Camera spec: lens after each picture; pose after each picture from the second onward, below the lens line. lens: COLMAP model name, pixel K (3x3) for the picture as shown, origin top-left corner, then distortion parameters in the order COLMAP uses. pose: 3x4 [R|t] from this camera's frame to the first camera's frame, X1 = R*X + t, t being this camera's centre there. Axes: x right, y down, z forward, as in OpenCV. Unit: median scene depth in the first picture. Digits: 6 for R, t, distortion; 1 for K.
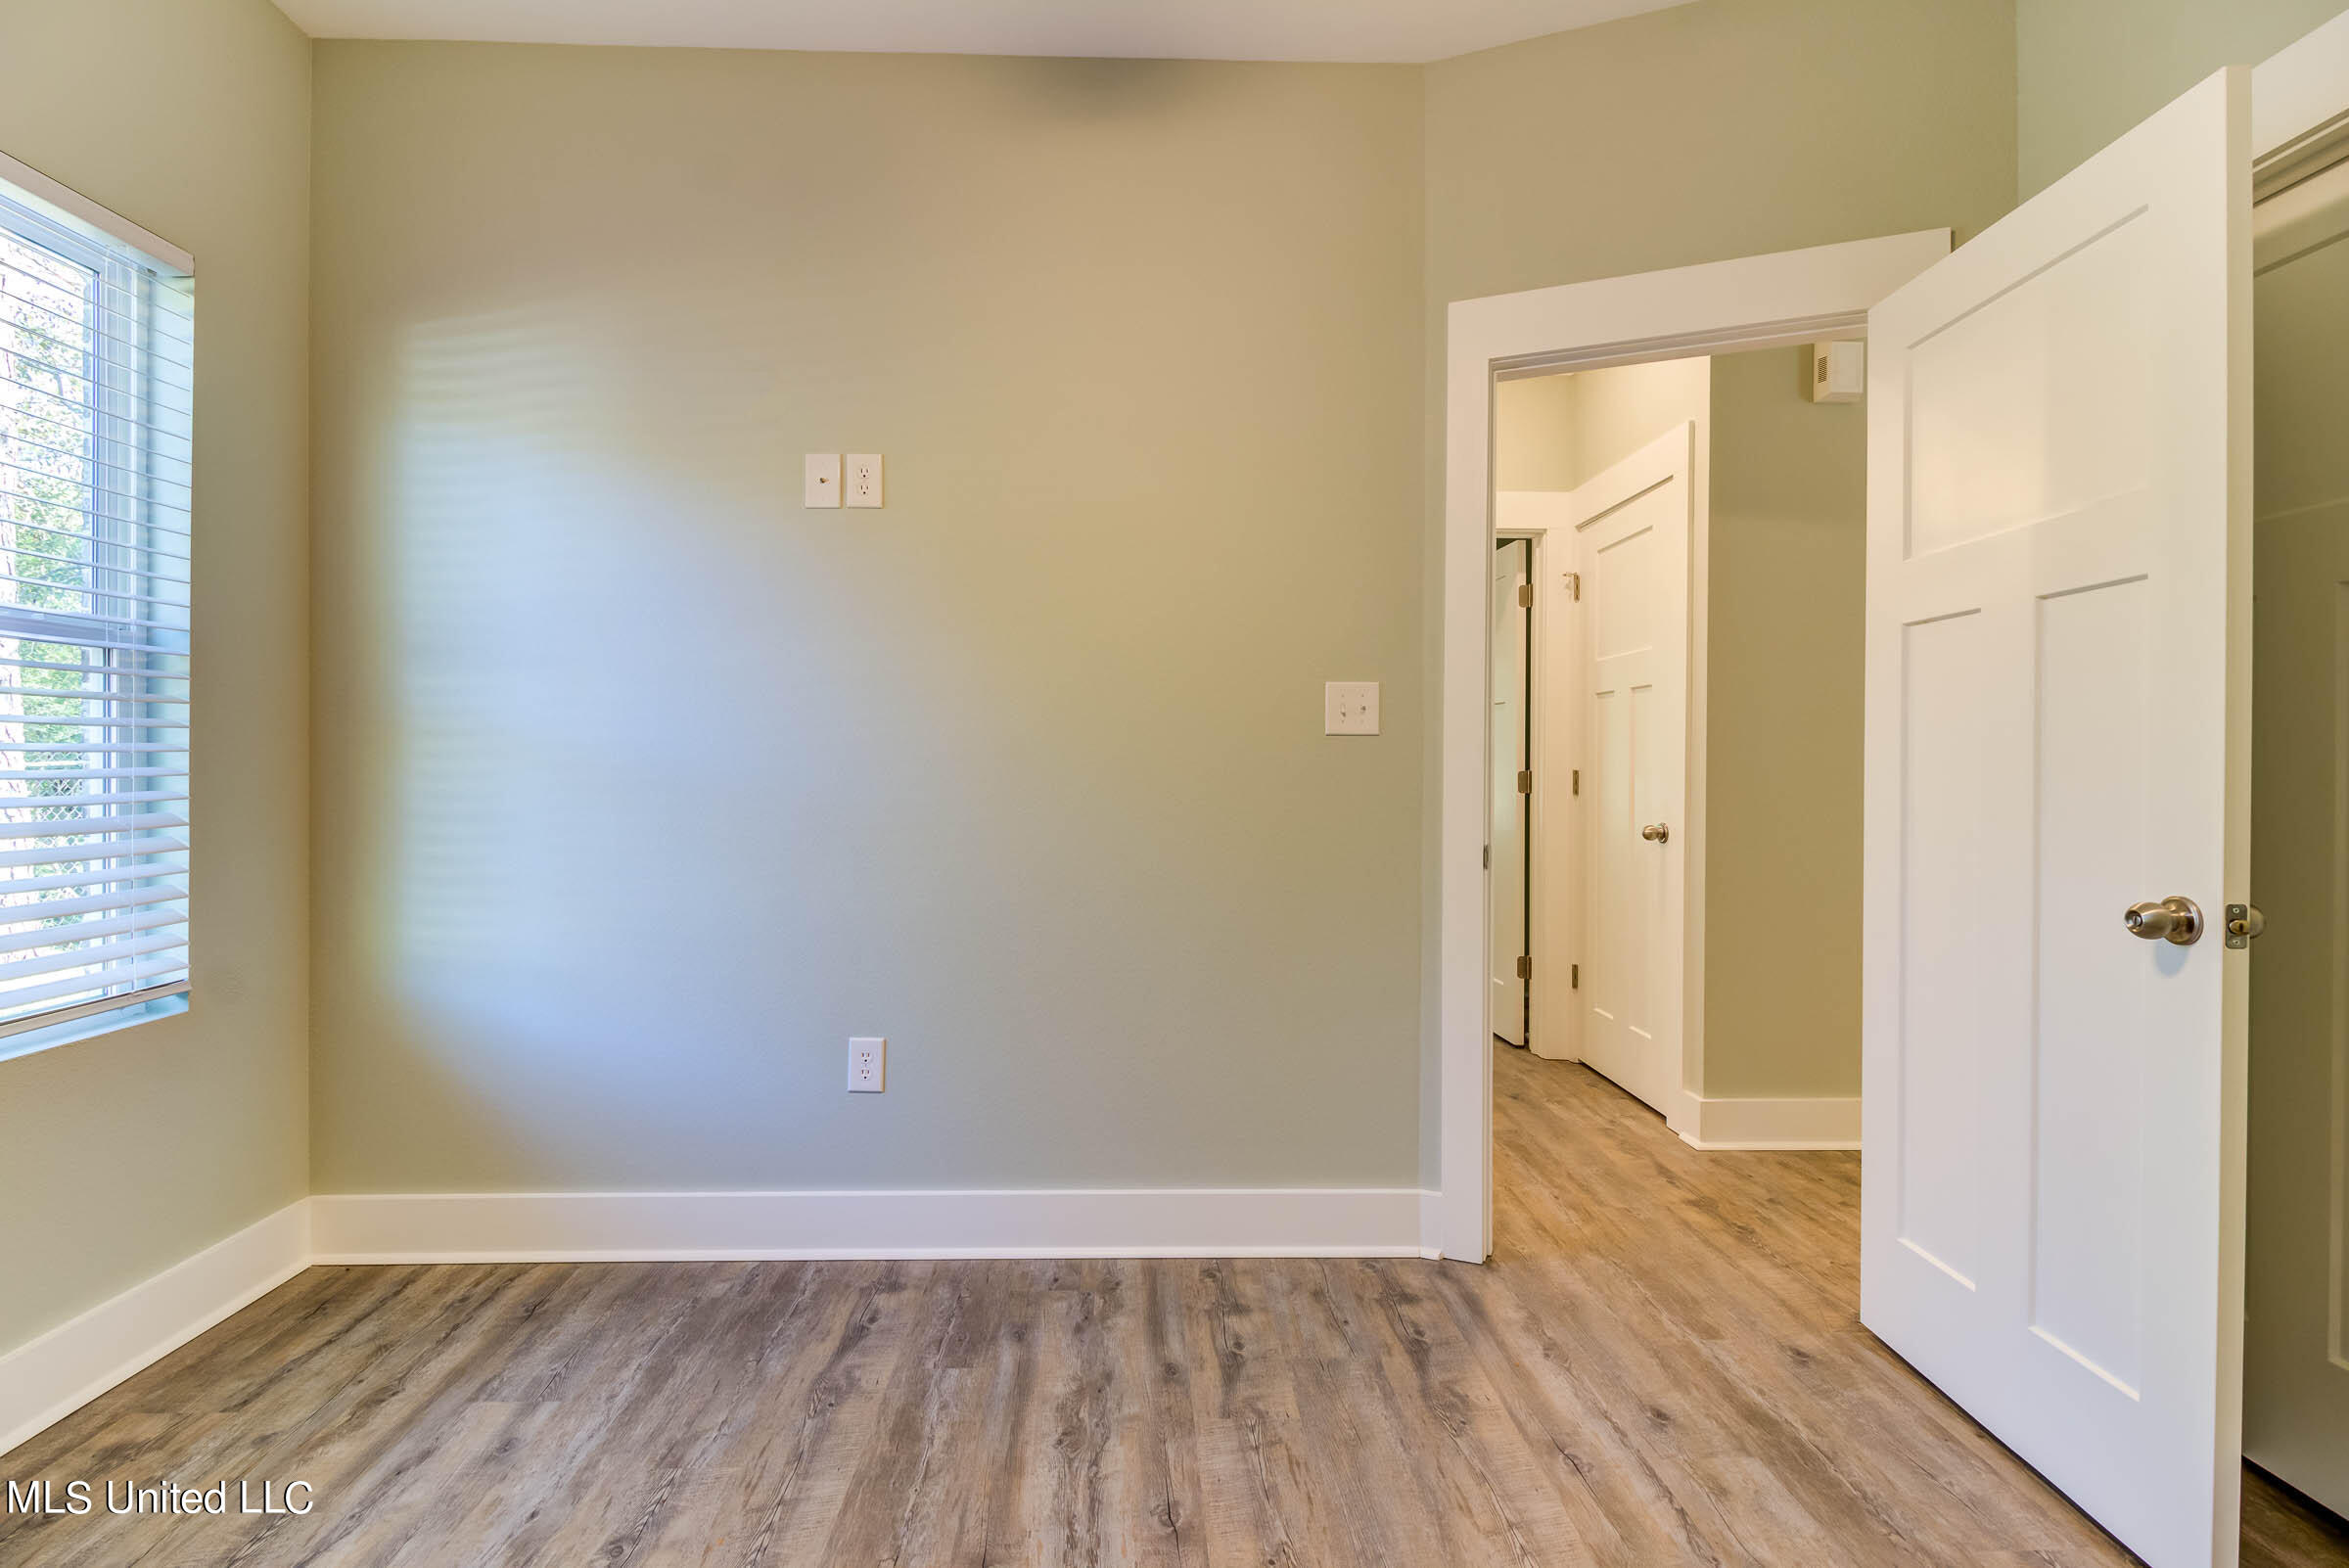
lens RADIAL K [[1070.9, 0, 1150.4], [0, 1070.9, 770.4], [0, 0, 1]] dist [0.019435, -0.013643]
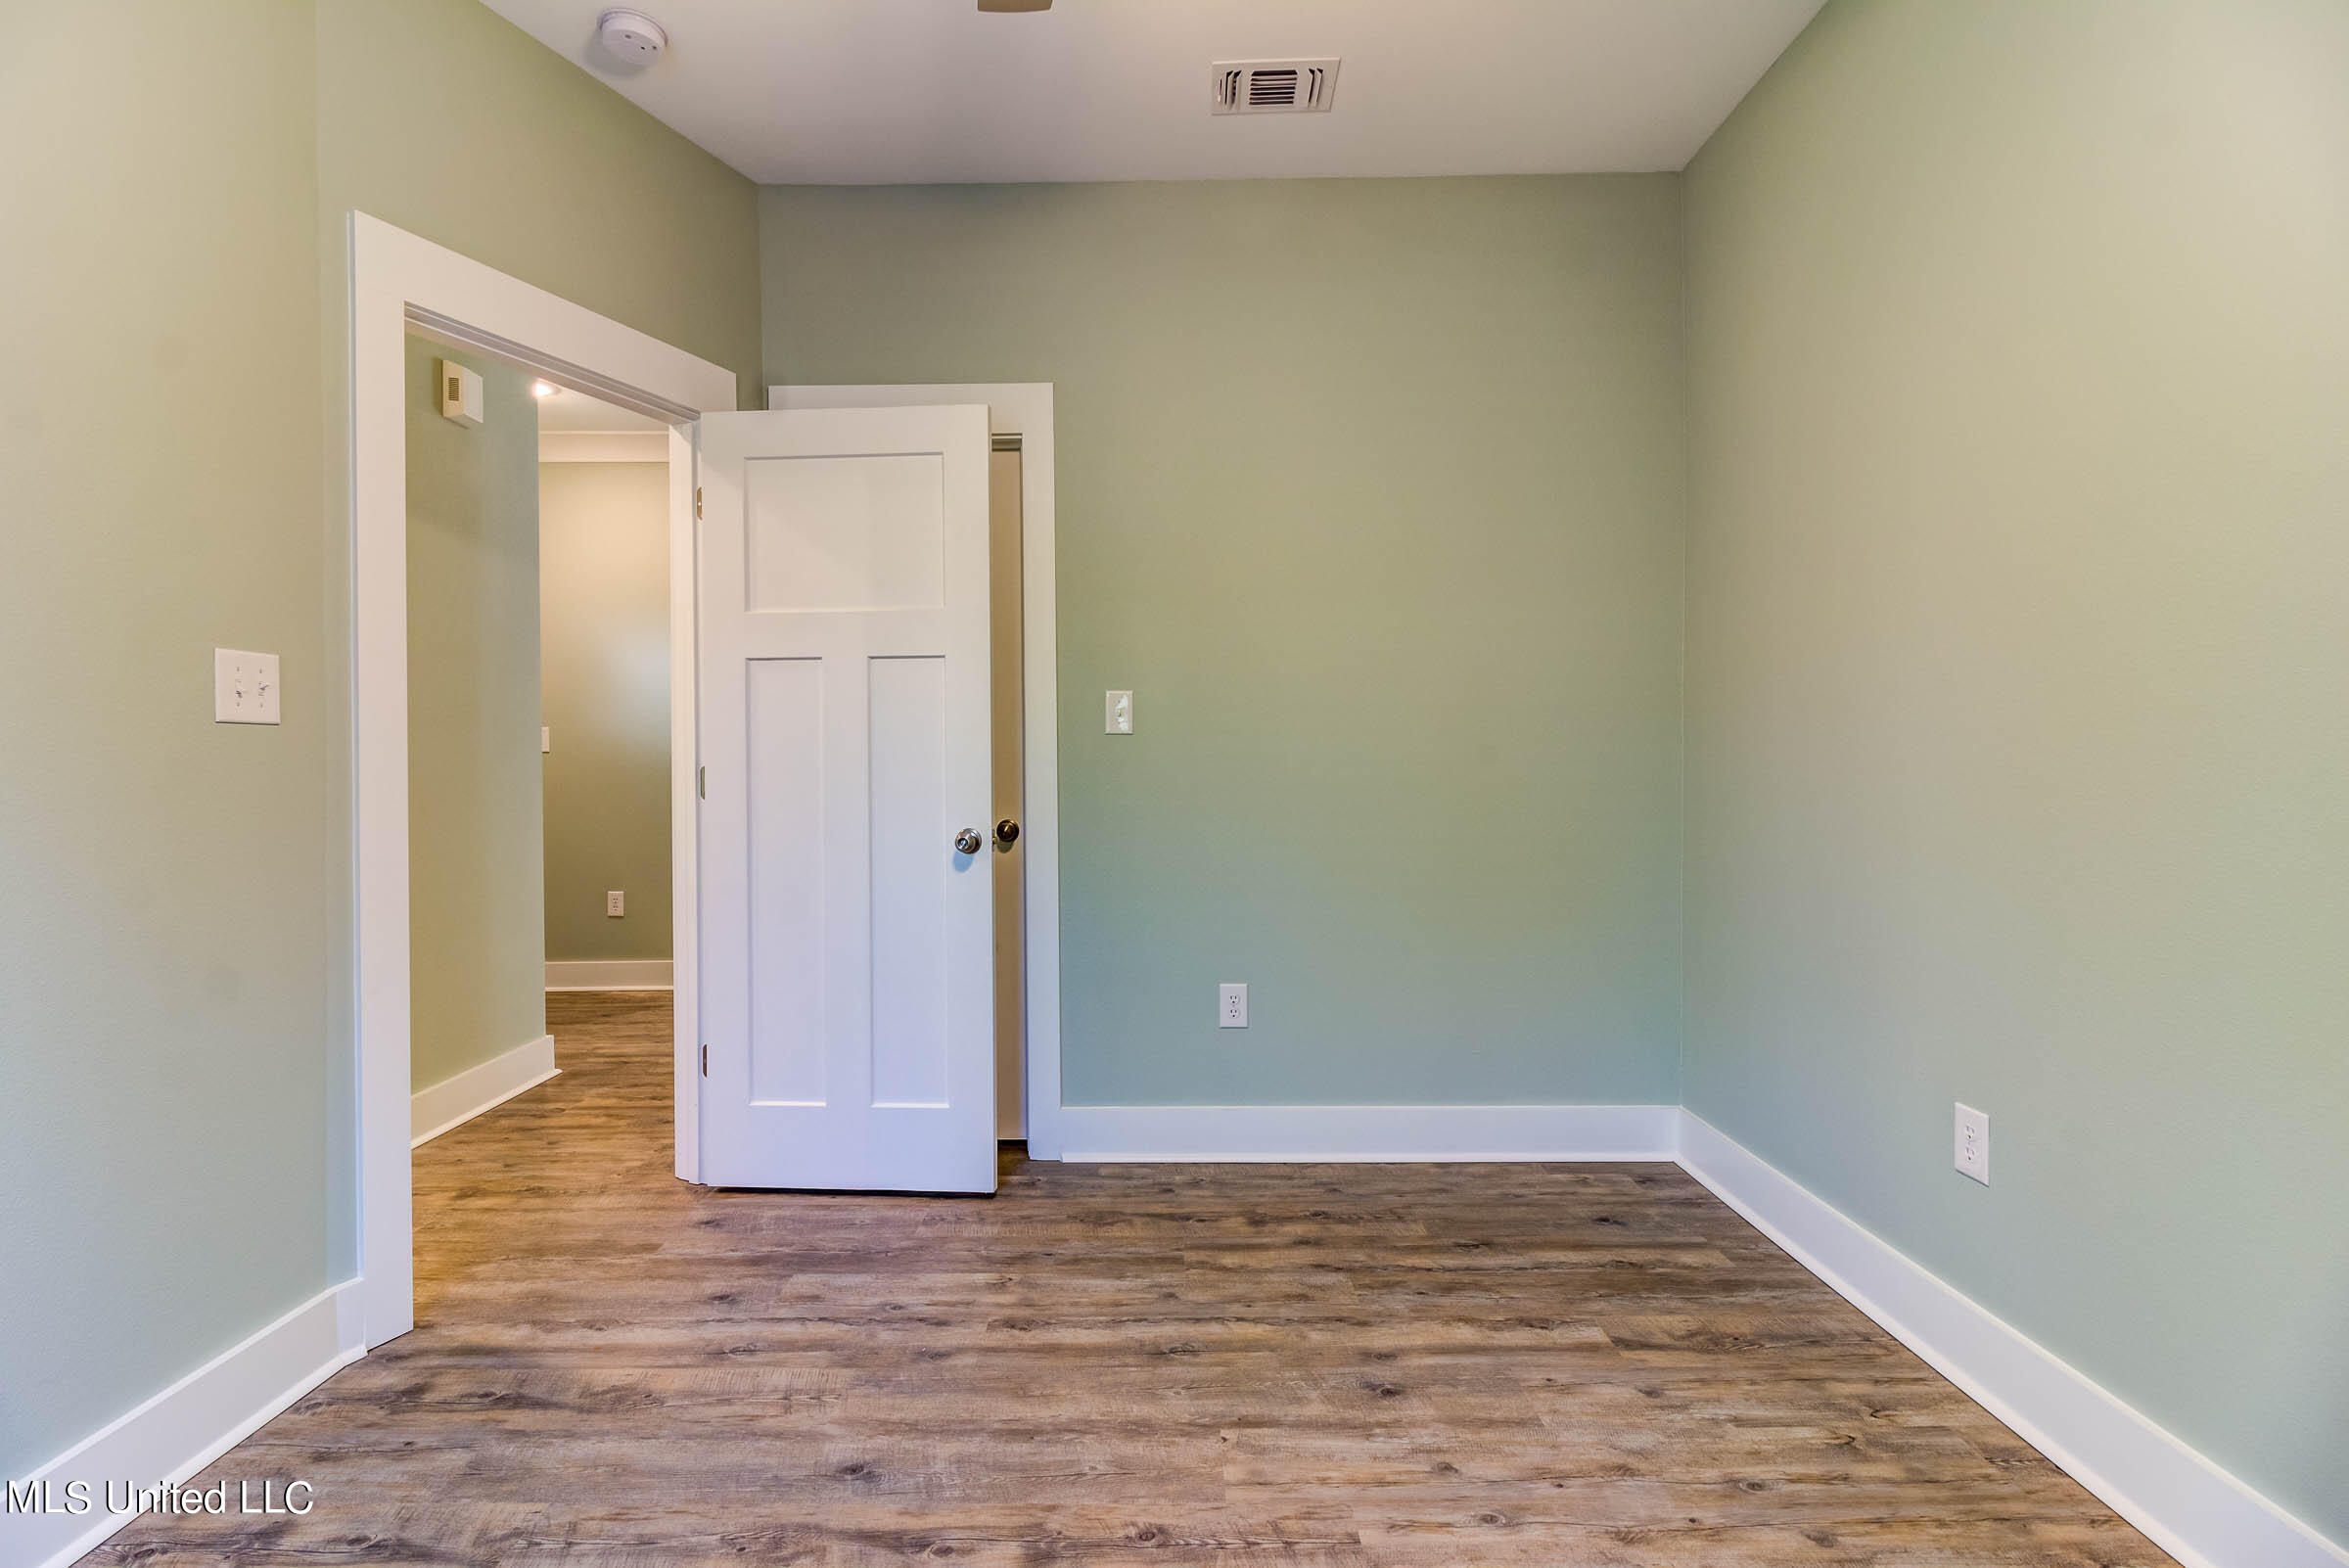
lens RADIAL K [[1070.9, 0, 1165.4], [0, 1070.9, 769.1], [0, 0, 1]] dist [0.019435, -0.013643]
pose [[0.030600, -0.011532, 0.999465, -0.640001], [0.008818, 0.999898, 0.011267, -0.005037], [-0.999493, 0.008468, 0.030698, 0.410367]]
